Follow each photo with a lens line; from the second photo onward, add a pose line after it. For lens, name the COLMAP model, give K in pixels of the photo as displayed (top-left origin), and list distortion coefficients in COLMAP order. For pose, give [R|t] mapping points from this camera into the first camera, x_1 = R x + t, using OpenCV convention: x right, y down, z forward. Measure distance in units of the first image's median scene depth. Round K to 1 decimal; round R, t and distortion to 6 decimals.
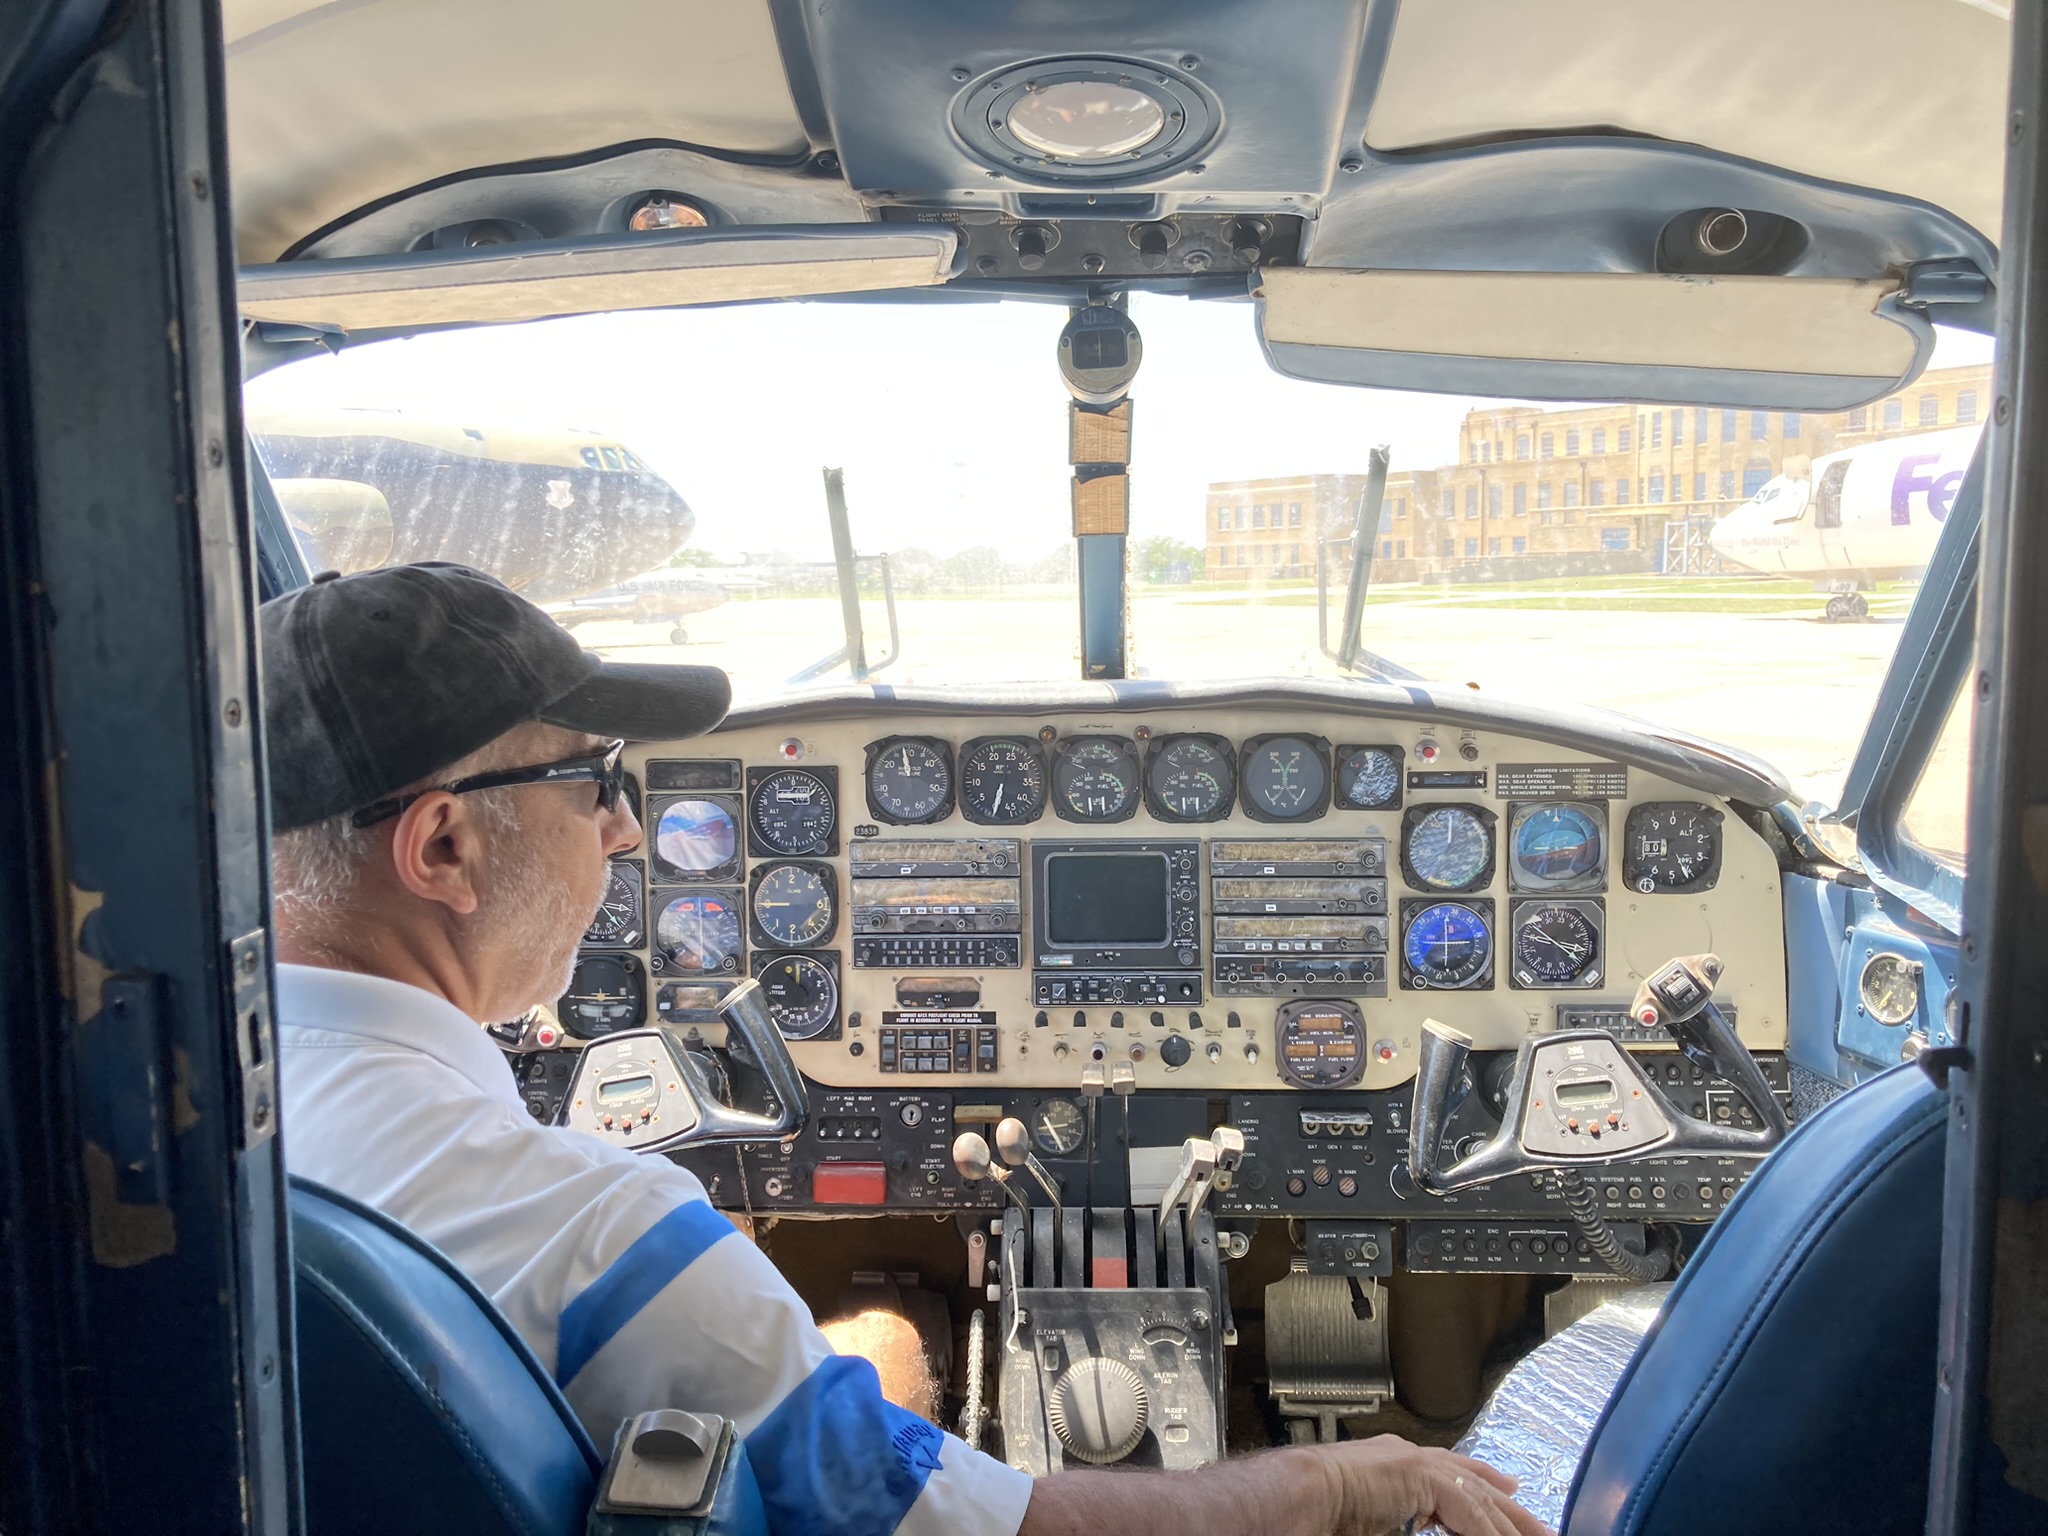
lens RADIAL K [[1641.9, 0, 988.1], [0, 1641.9, 762.8], [0, 0, 1]] dist [0.001583, 0.001649]
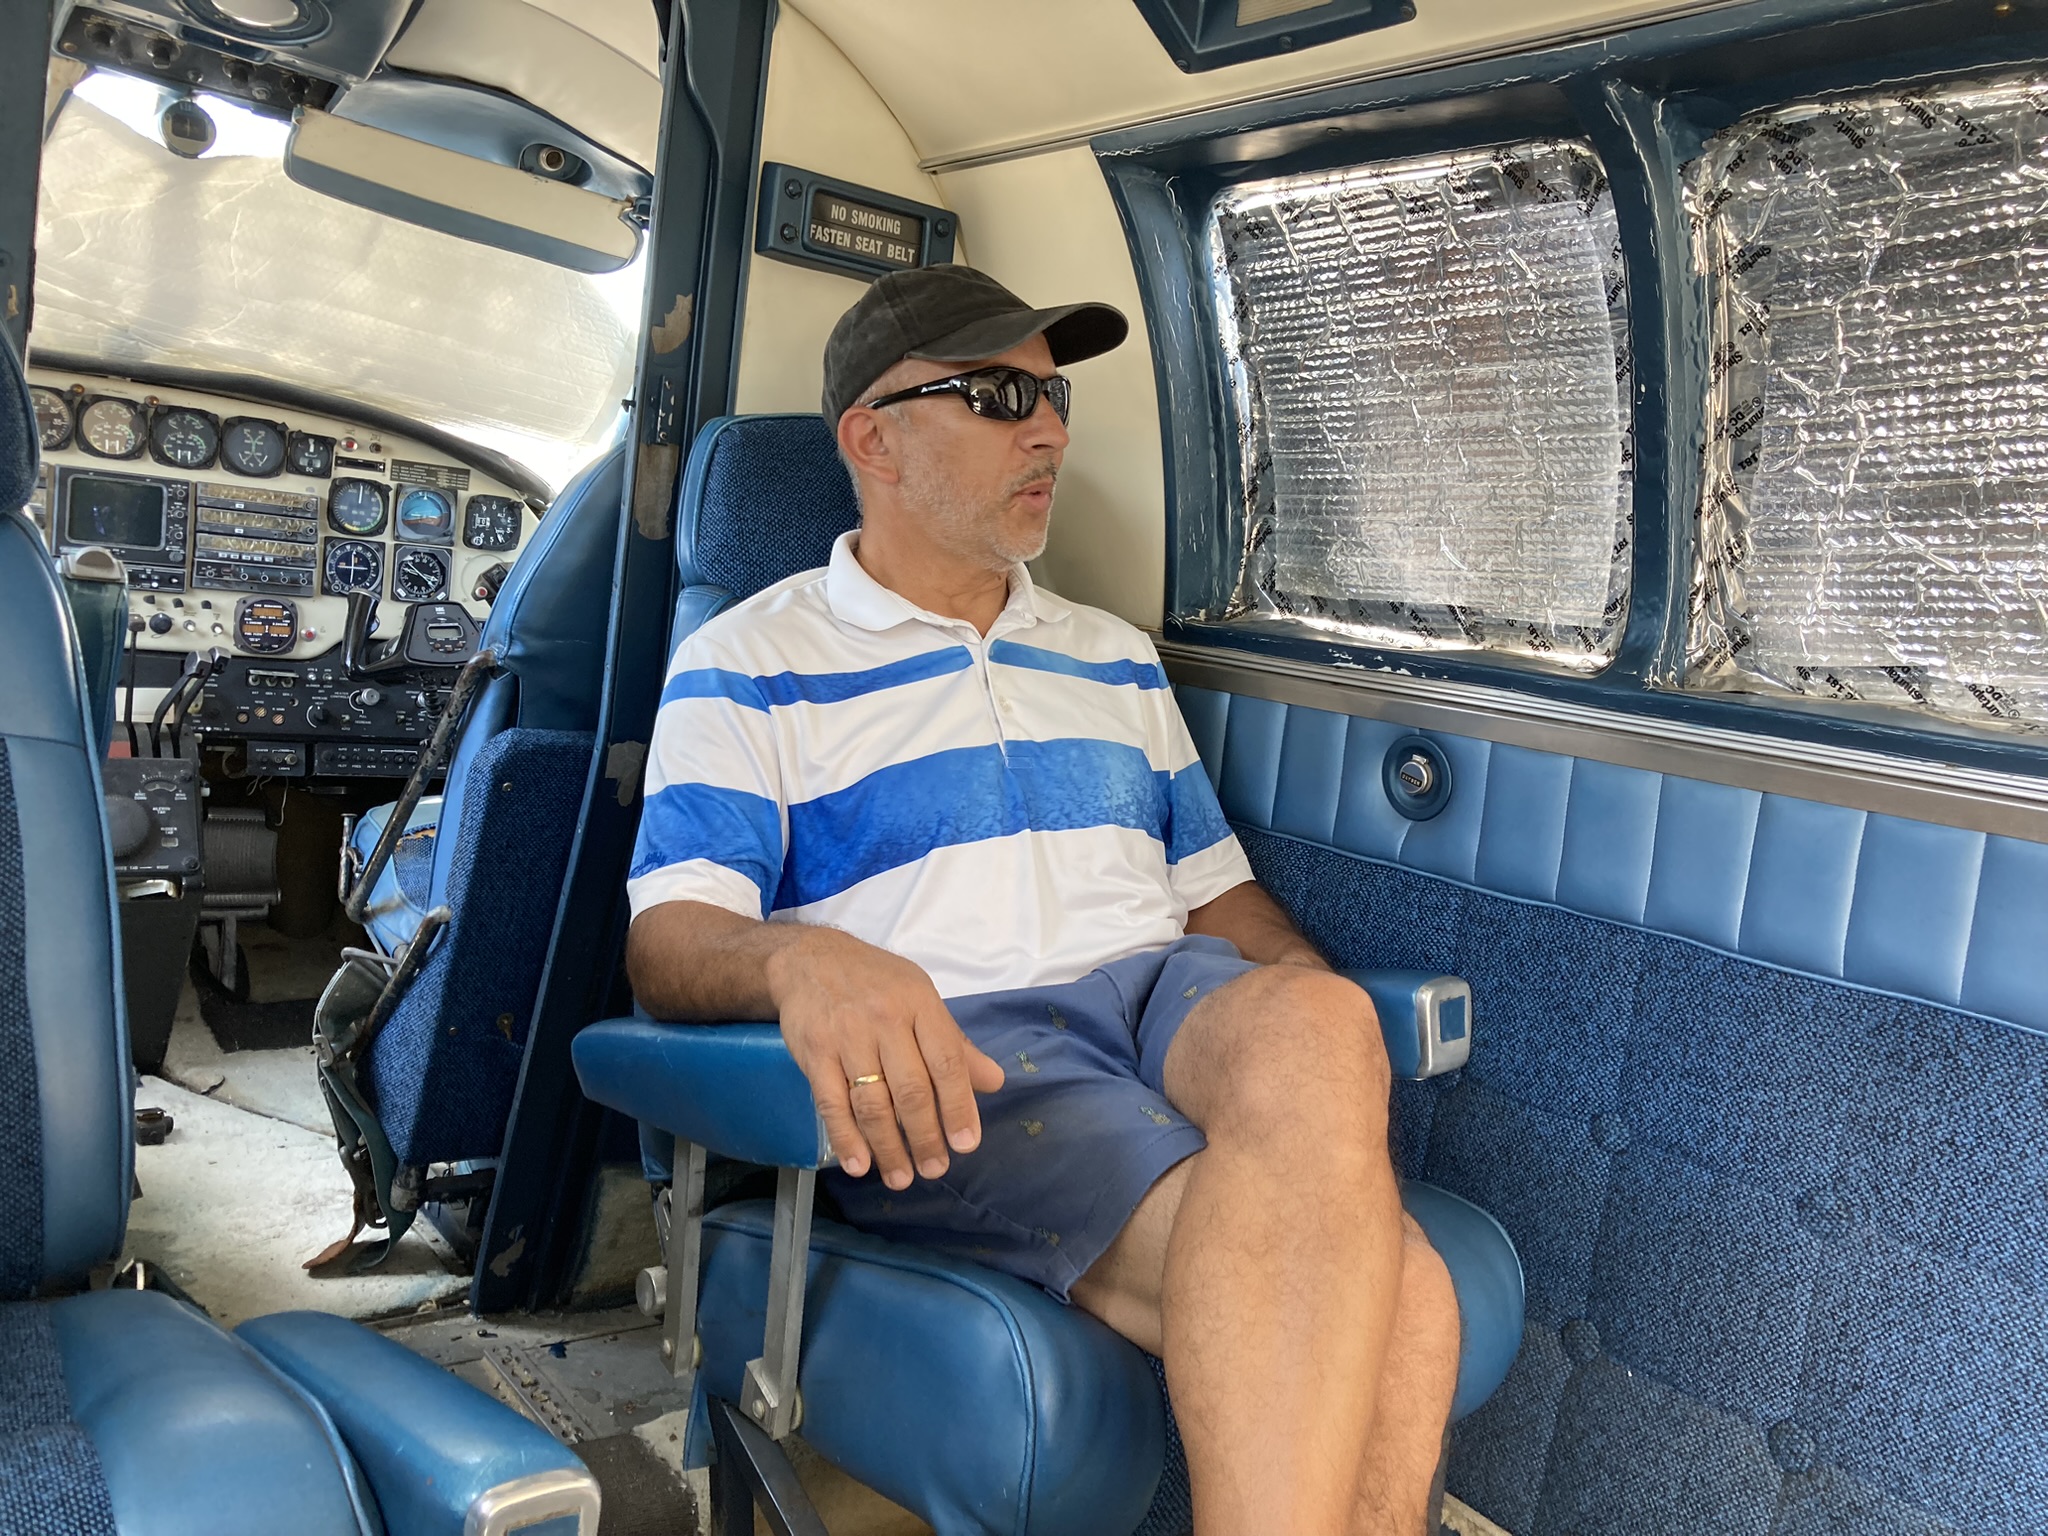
lens RADIAL K [[1641.9, 0, 988.1], [0, 1641.9, 762.8], [0, 0, 1]] dist [0.001583, 0.001649]
pose [[0.738474, 0.040905, 0.673040, -0.327233], [-0.066743, 0.997691, 0.012596, 0.235390], [-0.670971, -0.054222, 0.739498, -0.594289]]
